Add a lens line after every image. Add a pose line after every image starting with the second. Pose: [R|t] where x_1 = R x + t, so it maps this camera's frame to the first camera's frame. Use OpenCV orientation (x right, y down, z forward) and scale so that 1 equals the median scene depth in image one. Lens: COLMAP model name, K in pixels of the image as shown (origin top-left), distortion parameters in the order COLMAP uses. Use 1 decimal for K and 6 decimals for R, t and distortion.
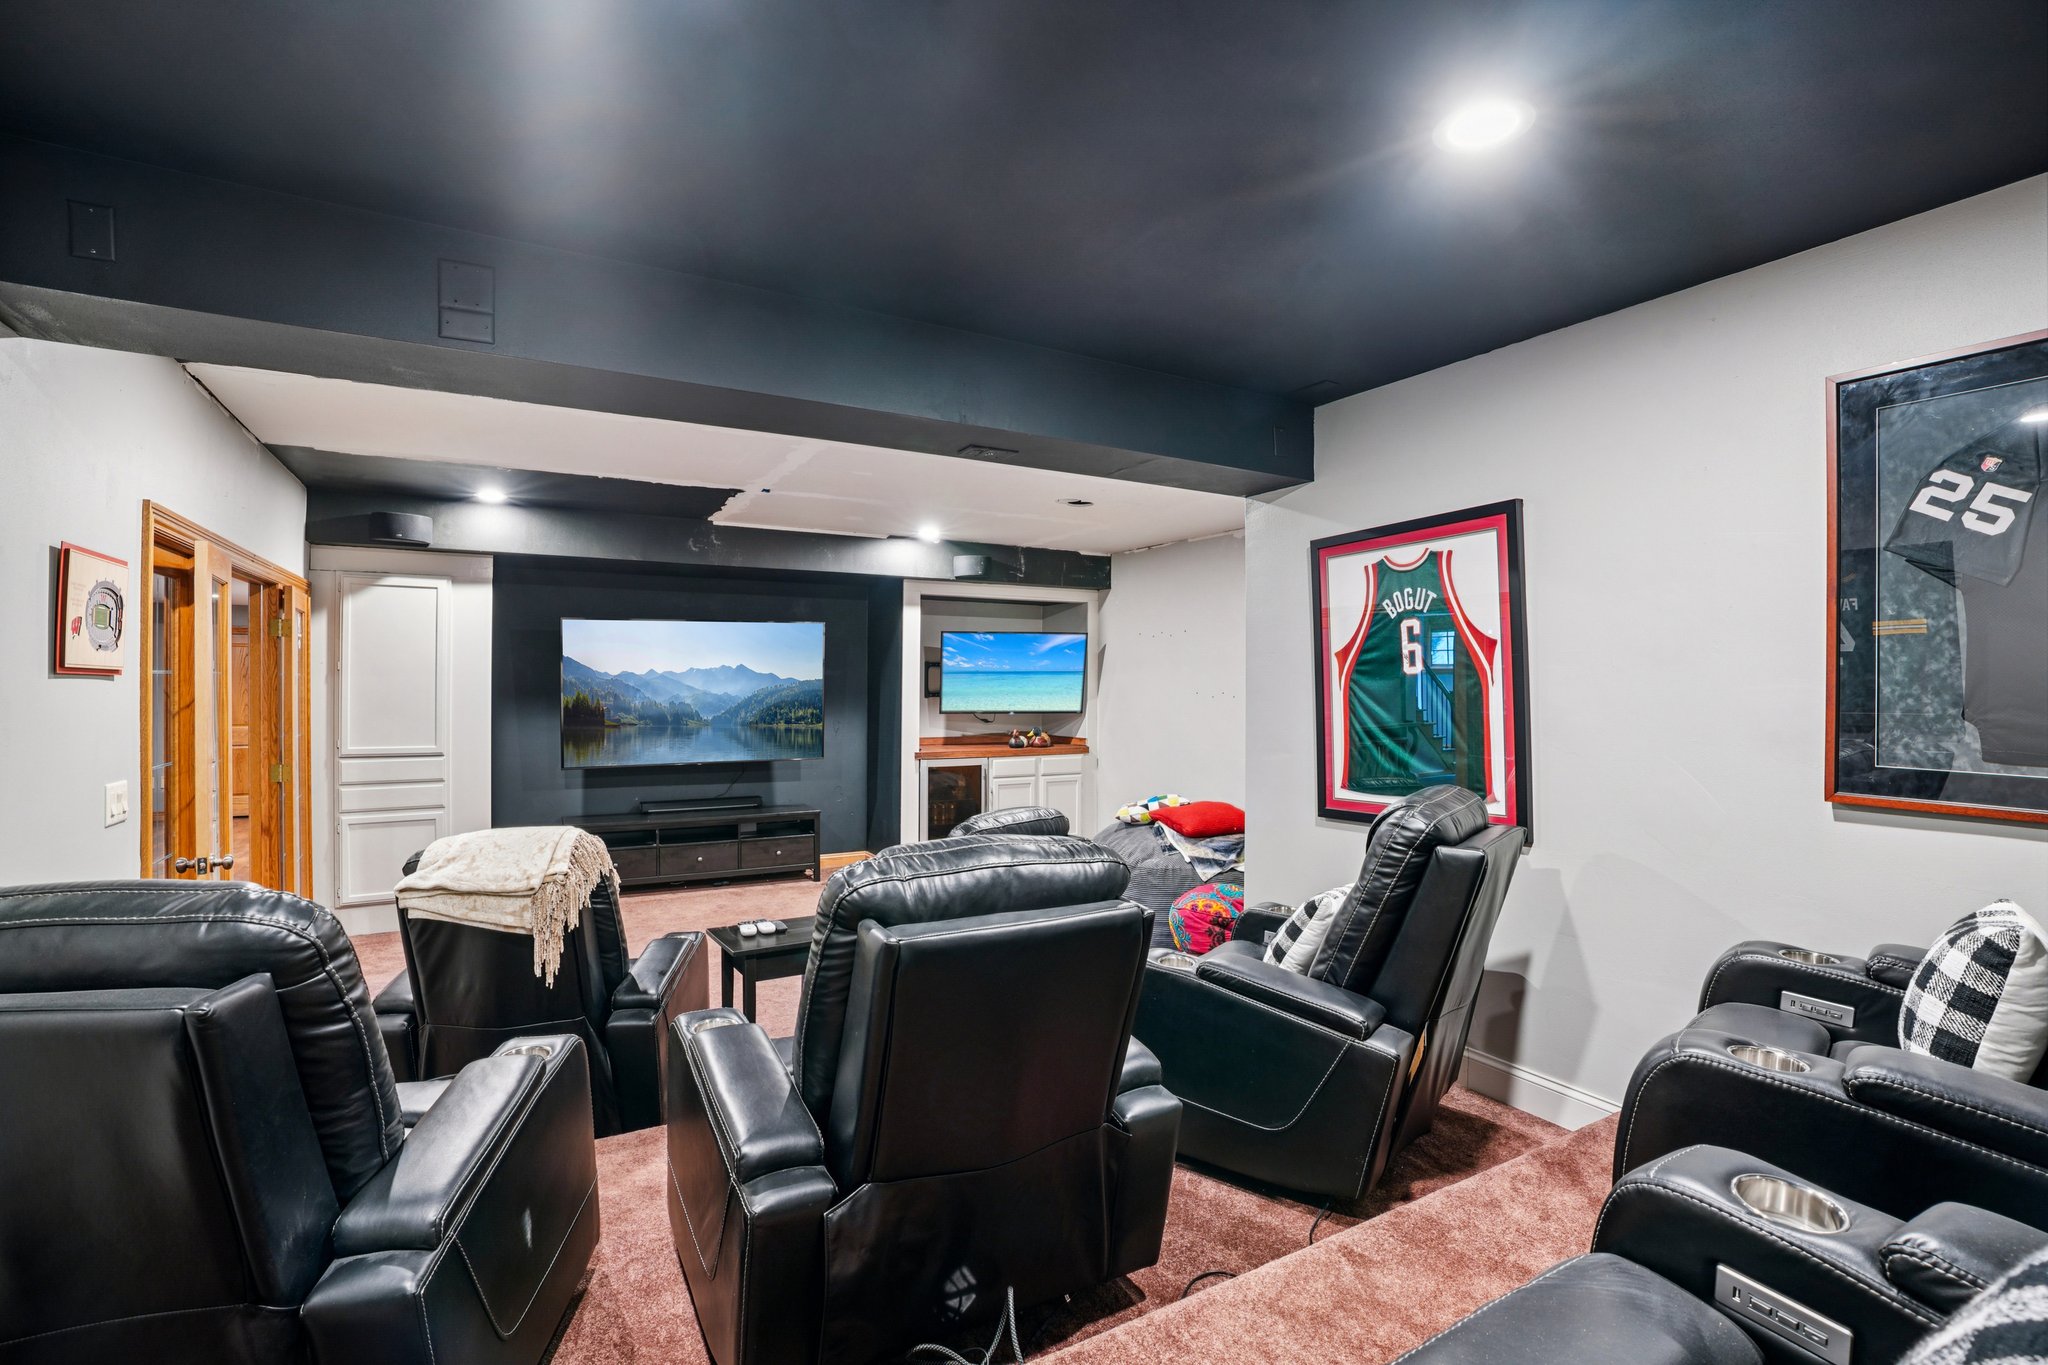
lens RADIAL K [[947.5, 0, 1011.2], [0, 947.5, 663.3], [0, 0, 1]] dist [-0.067186, 0.026127]
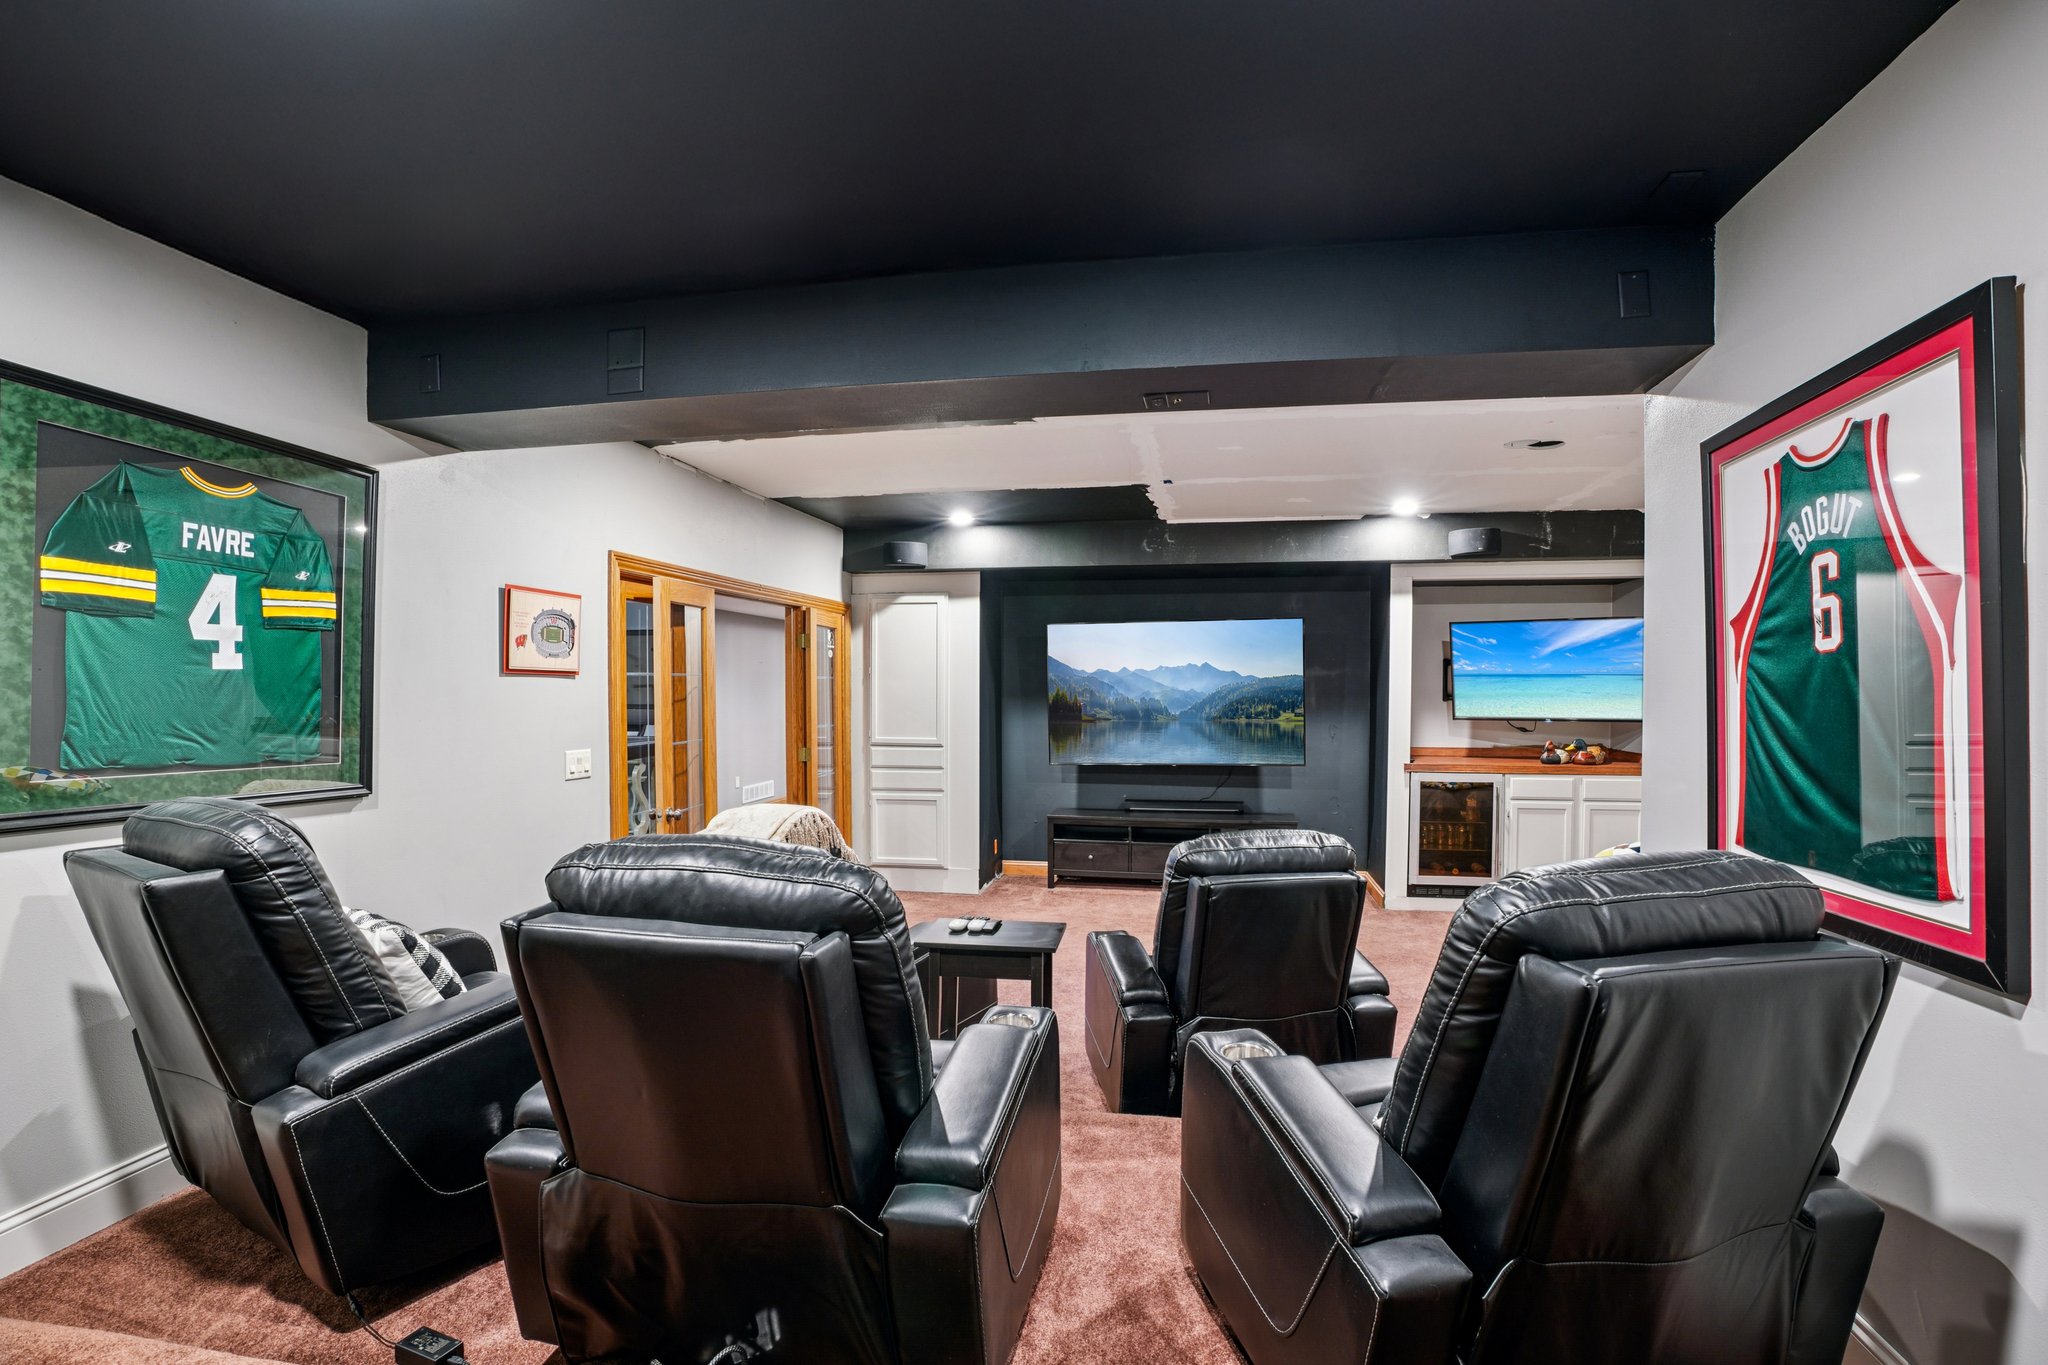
lens RADIAL K [[947.5, 0, 1021.5], [0, 947.5, 693.5], [0, 0, 1]] dist [-0.067186, 0.026127]
pose [[0.762679, 0.001922, -0.646774, 0.230816], [0.013993, 0.999712, 0.019472, 0.010789], [0.646625, -0.023901, 0.762433, 0.155271]]
